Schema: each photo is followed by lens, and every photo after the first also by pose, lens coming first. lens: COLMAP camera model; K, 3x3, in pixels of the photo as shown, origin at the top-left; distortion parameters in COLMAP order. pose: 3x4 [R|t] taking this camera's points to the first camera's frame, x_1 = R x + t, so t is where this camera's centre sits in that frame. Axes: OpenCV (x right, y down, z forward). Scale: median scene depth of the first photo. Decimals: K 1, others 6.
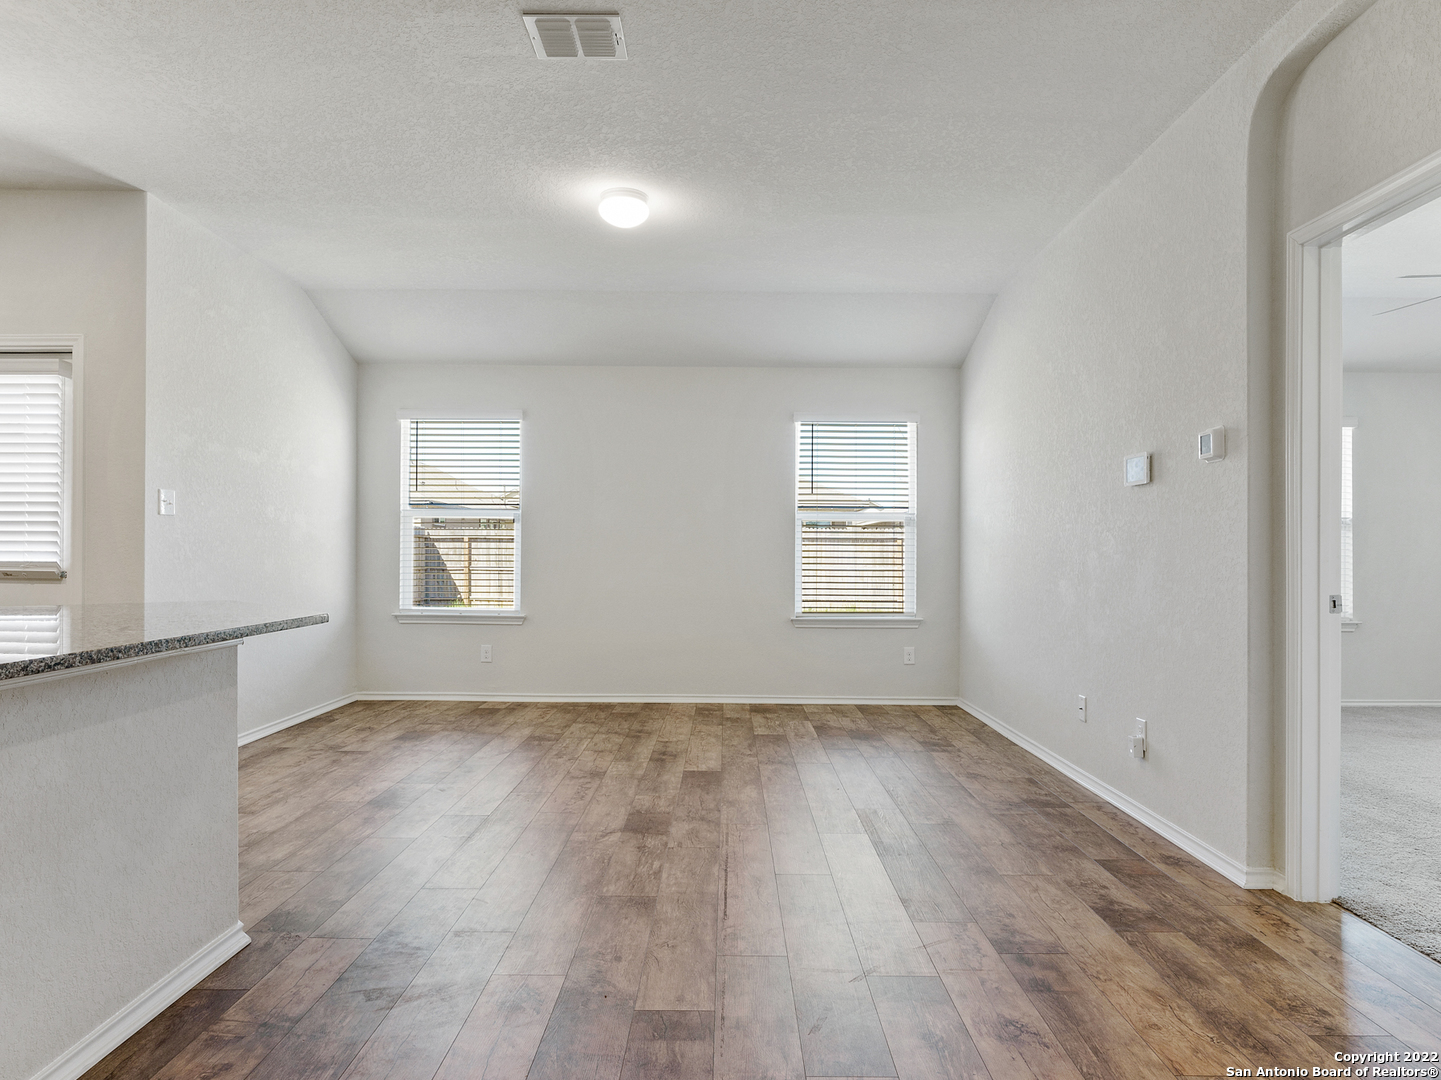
lens RADIAL K [[910.9, 0, 722.2], [0, 910.9, 547.7], [0, 0, 1]] dist [-0.003515, -0.000232]
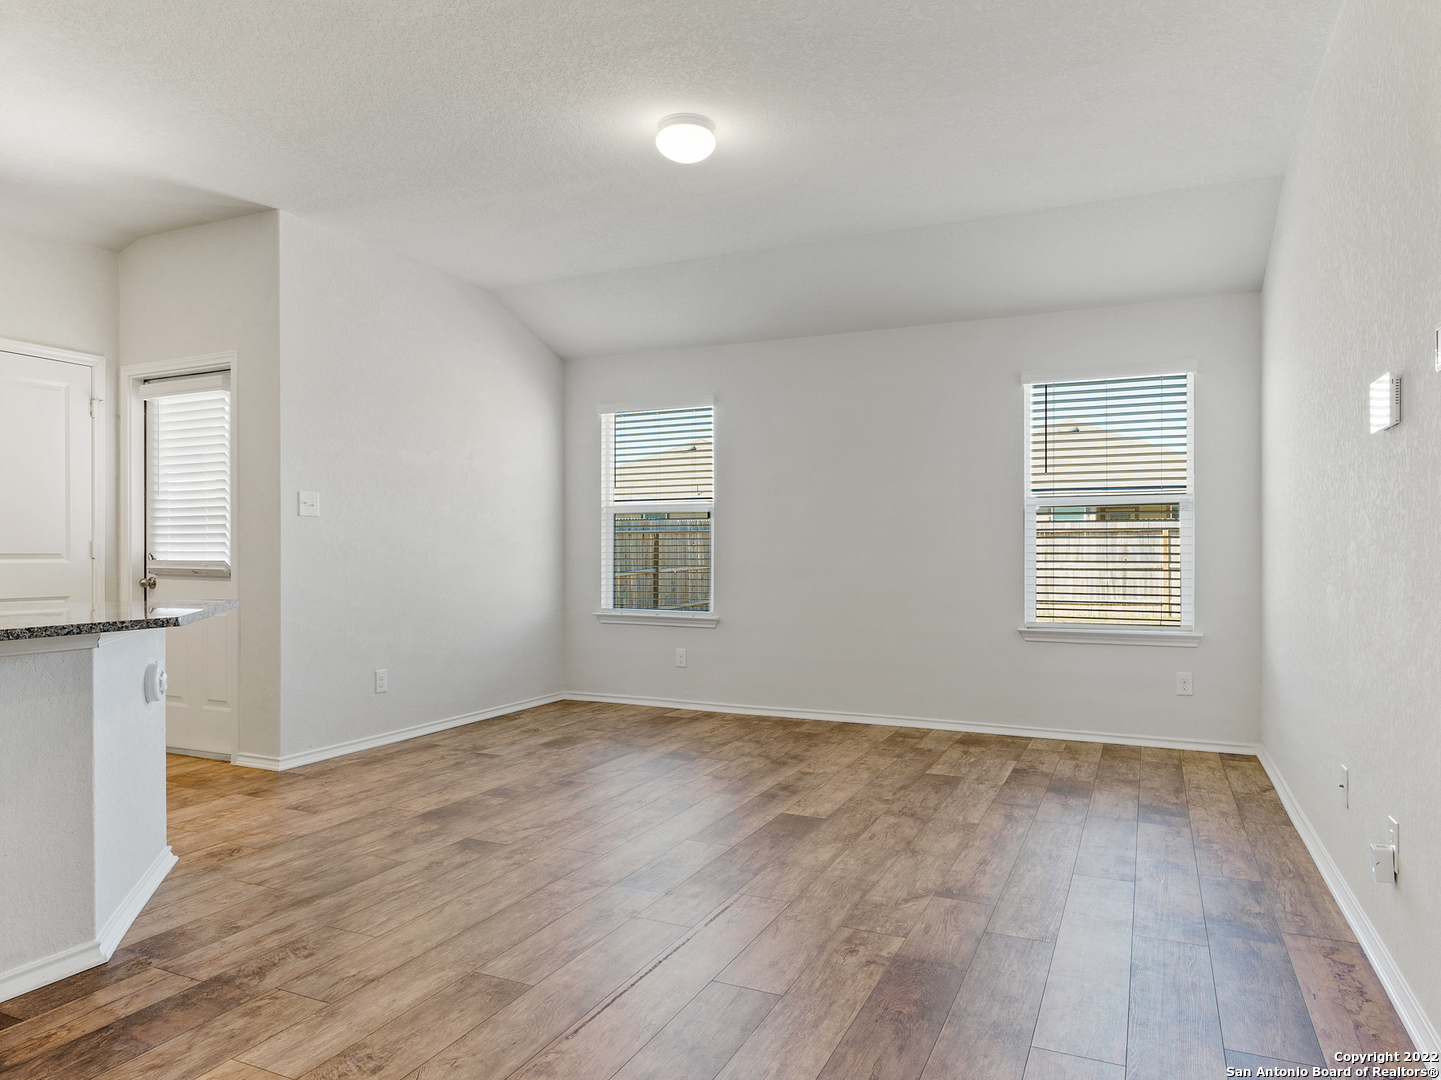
lens RADIAL K [[928.7, 0, 721.7], [0, 928.7, 553.7], [0, 0, 1]] dist [-0.002075, -0.002569]
pose [[0.910185, -0.005123, -0.414170, 0.267827], [0.008781, 0.999937, 0.006928, 0.004228], [0.414108, -0.009943, 0.910173, 0.225083]]
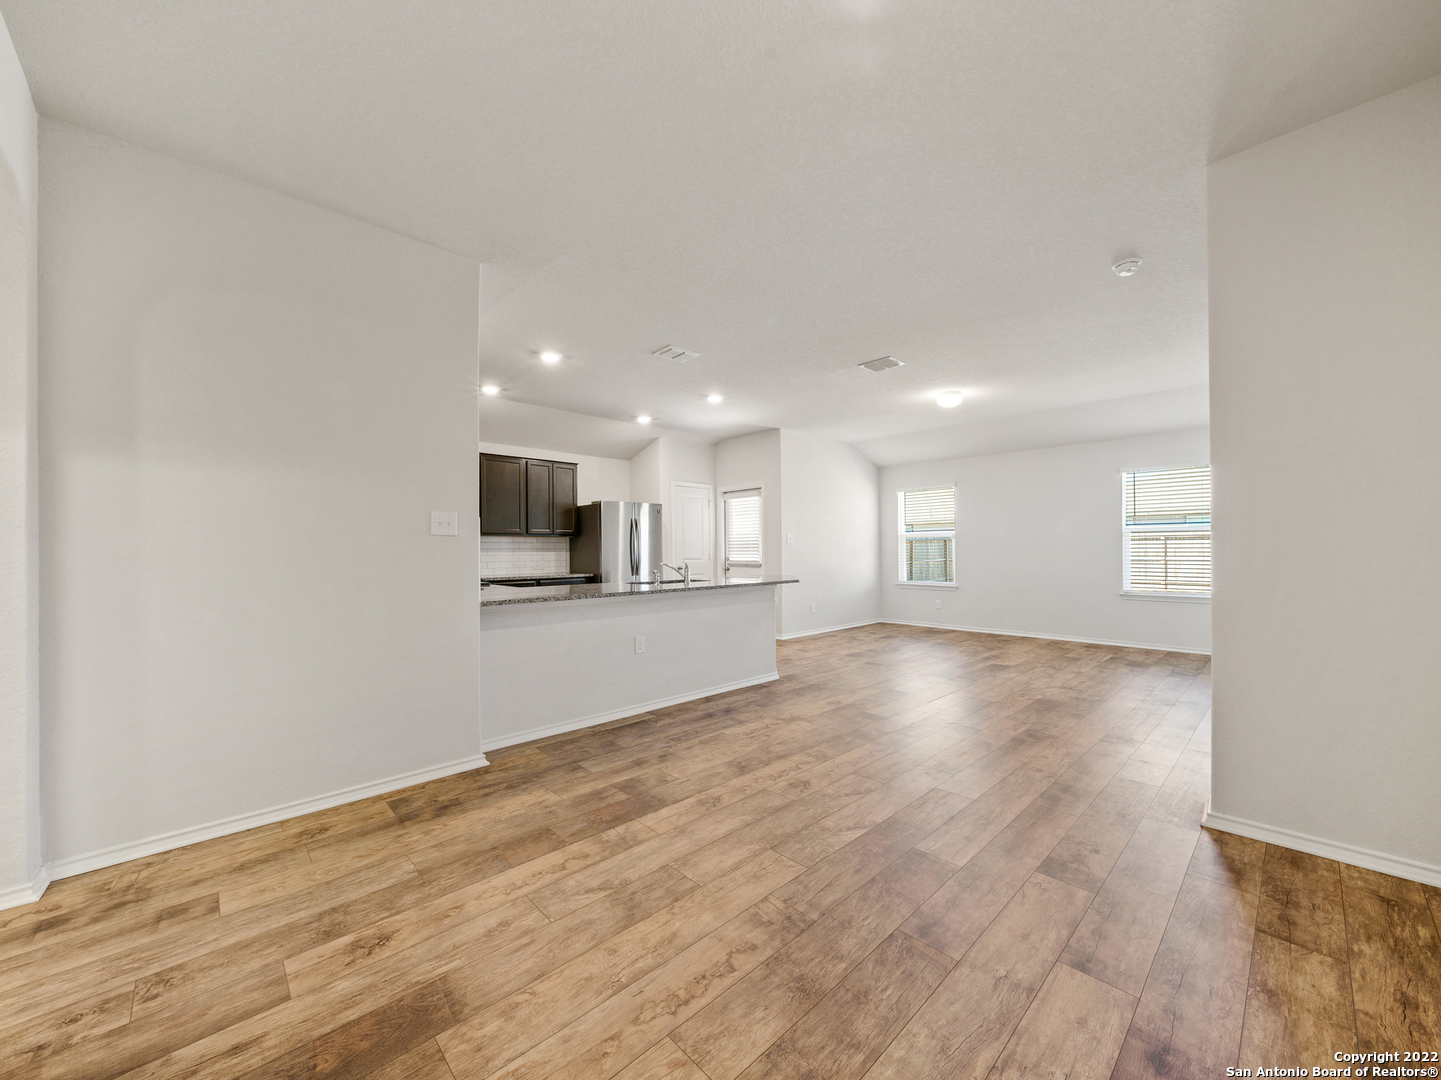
lens RADIAL K [[555.8, 0, 721.5], [0, 555.8, 548.8], [0, 0, 1]] dist [-0.000243, 0.000021]
pose [[0.693746, -0.013593, -0.720092, 0.453311], [0.017890, 0.999839, -0.001639, -0.021096], [0.719998, -0.011745, 0.693877, -0.309847]]
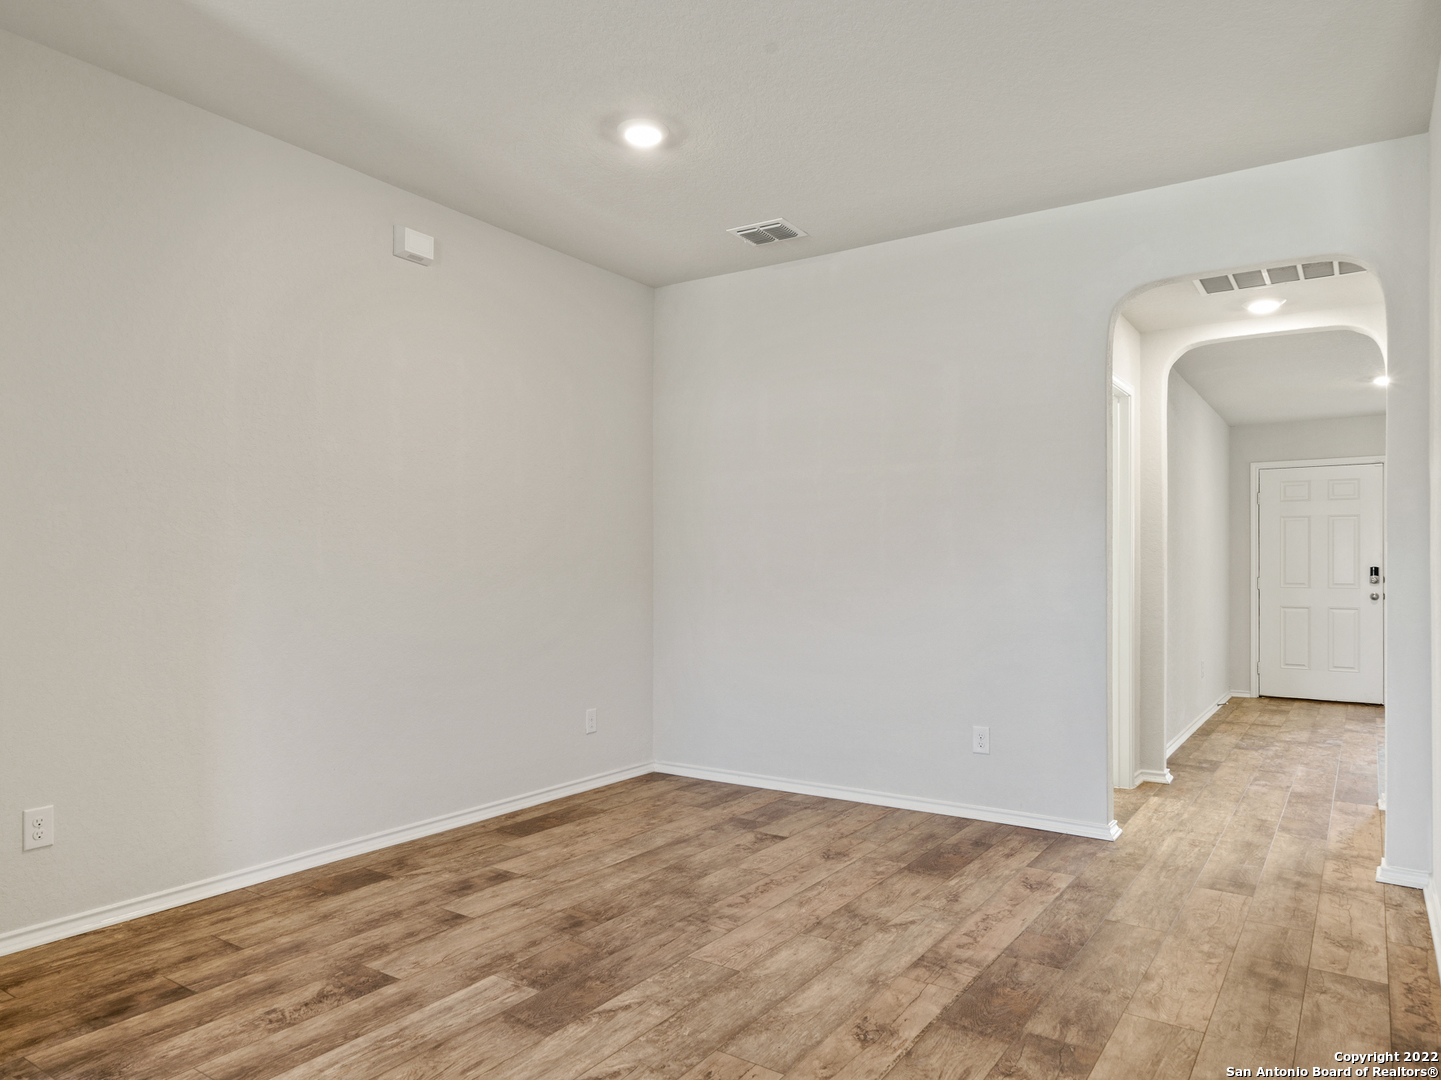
lens RADIAL K [[957.5, 0, 720.5], [0, 957.5, 540.0], [0, 0, 1]] dist [0.003261, 0.002048]
pose [[-0.832161, 0.007260, 0.554487, -0.215420], [-0.011447, 0.999476, -0.030266, -0.017958], [-0.554417, -0.031533, -0.831642, 0.597985]]
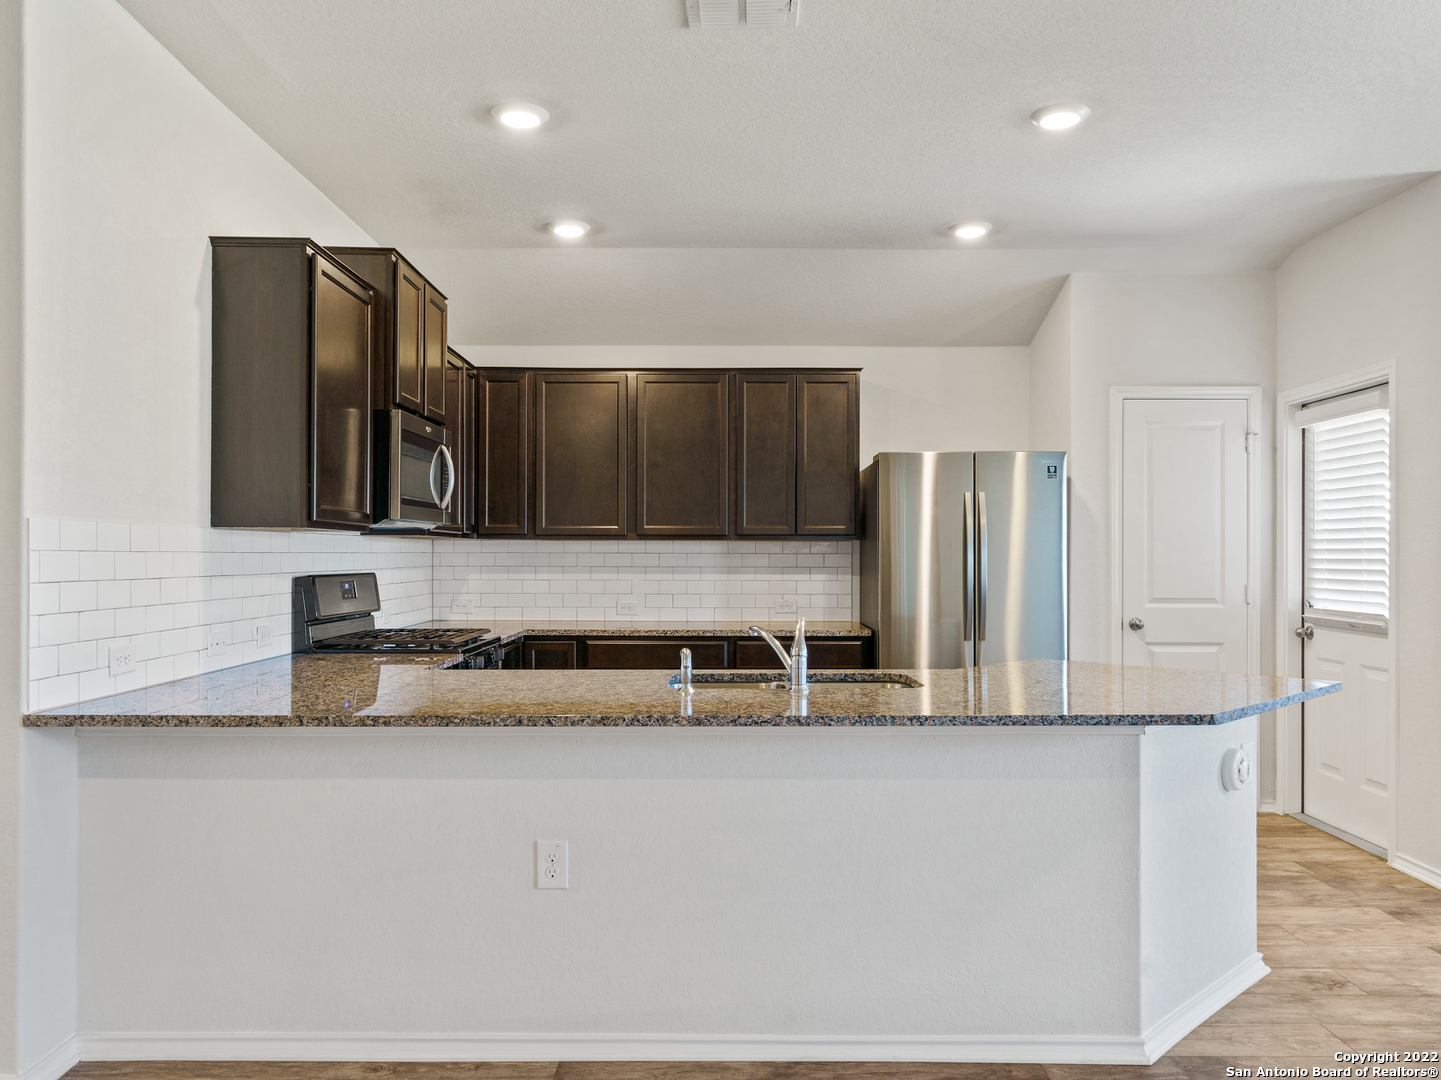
lens RADIAL K [[1060.2, 0, 722.6], [0, 1060.2, 552.7], [0, 0, 1]] dist [0.001290, 0.004753]
pose [[0.006223, -0.008237, -0.999947, 0.311097], [0.006427, 0.999946, -0.008197, -0.040929], [0.999960, -0.006375, 0.006276, 0.328075]]
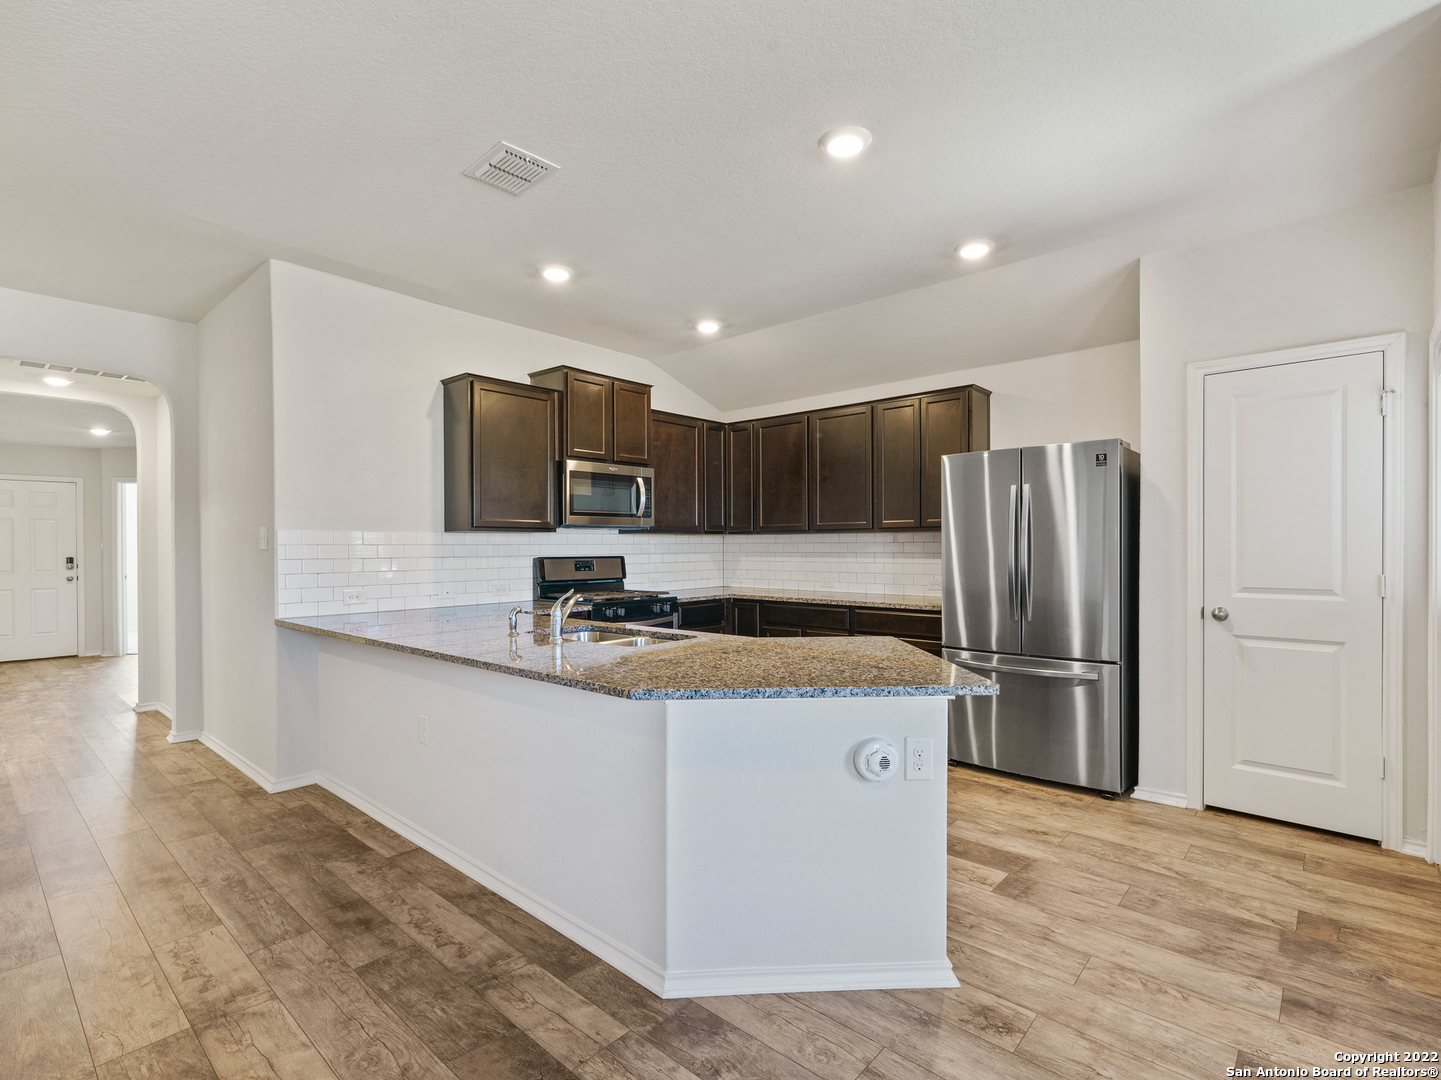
lens RADIAL K [[698.8, 0, 722.5], [0, 698.8, 549.9], [0, 0, 1]] dist [-0.000650, 0.000038]
pose [[-0.660050, 0.001542, -0.751220, 0.012585], [0.007174, 0.999965, -0.004251, -0.035770], [0.751187, -0.008195, -0.660038, 0.900132]]
